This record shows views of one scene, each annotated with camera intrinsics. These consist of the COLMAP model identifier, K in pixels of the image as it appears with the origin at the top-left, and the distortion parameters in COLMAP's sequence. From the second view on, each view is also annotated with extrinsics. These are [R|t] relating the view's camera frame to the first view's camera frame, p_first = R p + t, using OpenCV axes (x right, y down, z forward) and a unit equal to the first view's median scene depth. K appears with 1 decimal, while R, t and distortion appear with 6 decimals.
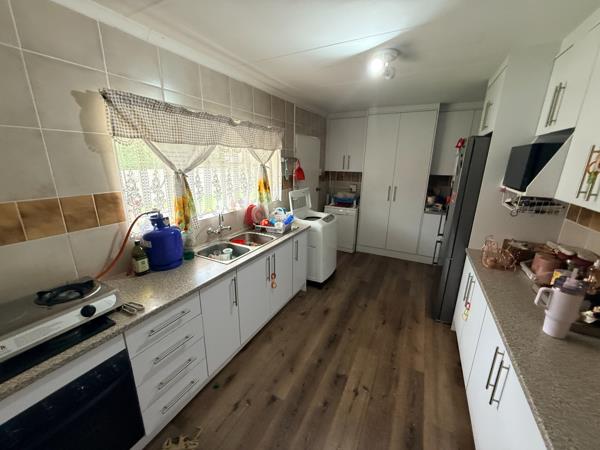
lens RADIAL K [[240.4, 0, 299.2], [0, 240.4, 224.9], [0, 0, 1]] dist [-0.001202, 0.000367]
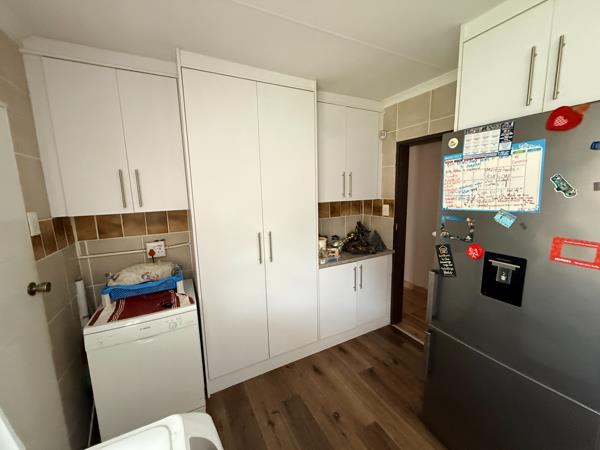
lens RADIAL K [[240.4, 0, 298.6], [0, 240.4, 222.8], [0, 0, 1]] dist [-0.001202, 0.000367]
pose [[0.568330, -0.139043, 0.810967, 0.047776], [0.244570, 0.969618, -0.005151, -0.182820], [-0.785612, 0.201265, 0.585069, 0.759762]]
